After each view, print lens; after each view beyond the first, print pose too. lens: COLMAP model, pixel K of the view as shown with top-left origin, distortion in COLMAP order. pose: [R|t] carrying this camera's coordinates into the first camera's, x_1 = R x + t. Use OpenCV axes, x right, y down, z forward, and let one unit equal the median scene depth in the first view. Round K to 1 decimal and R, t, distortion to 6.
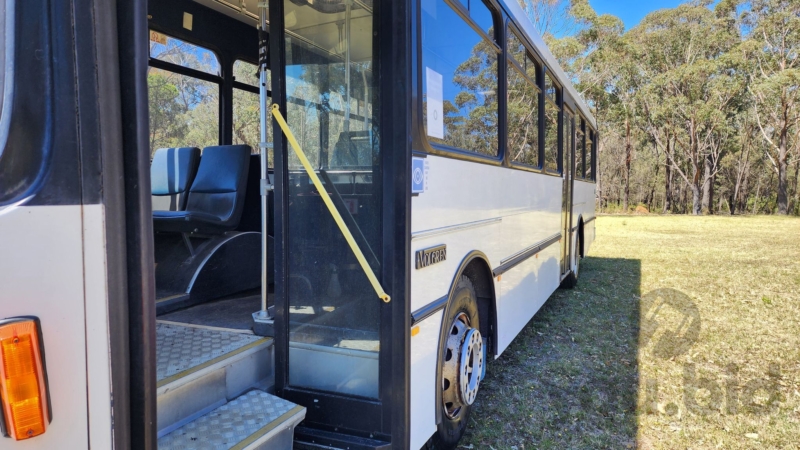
lens RADIAL K [[570.7, 0, 397.5], [0, 570.7, 218.3], [0, 0, 1]] dist [0.036385, -0.018317]
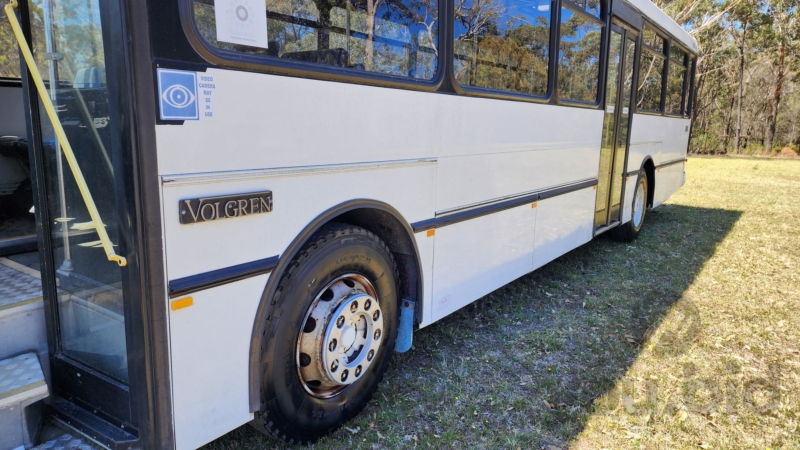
lens RADIAL K [[570.7, 0, 400.9], [0, 570.7, 232.9], [0, 0, 1]] dist [0.036385, -0.018317]
pose [[0.979536, 0.060522, -0.191953, 0.225083], [-0.032889, 0.989030, 0.144008, -0.008296], [0.198563, -0.134748, 0.970781, 0.156240]]
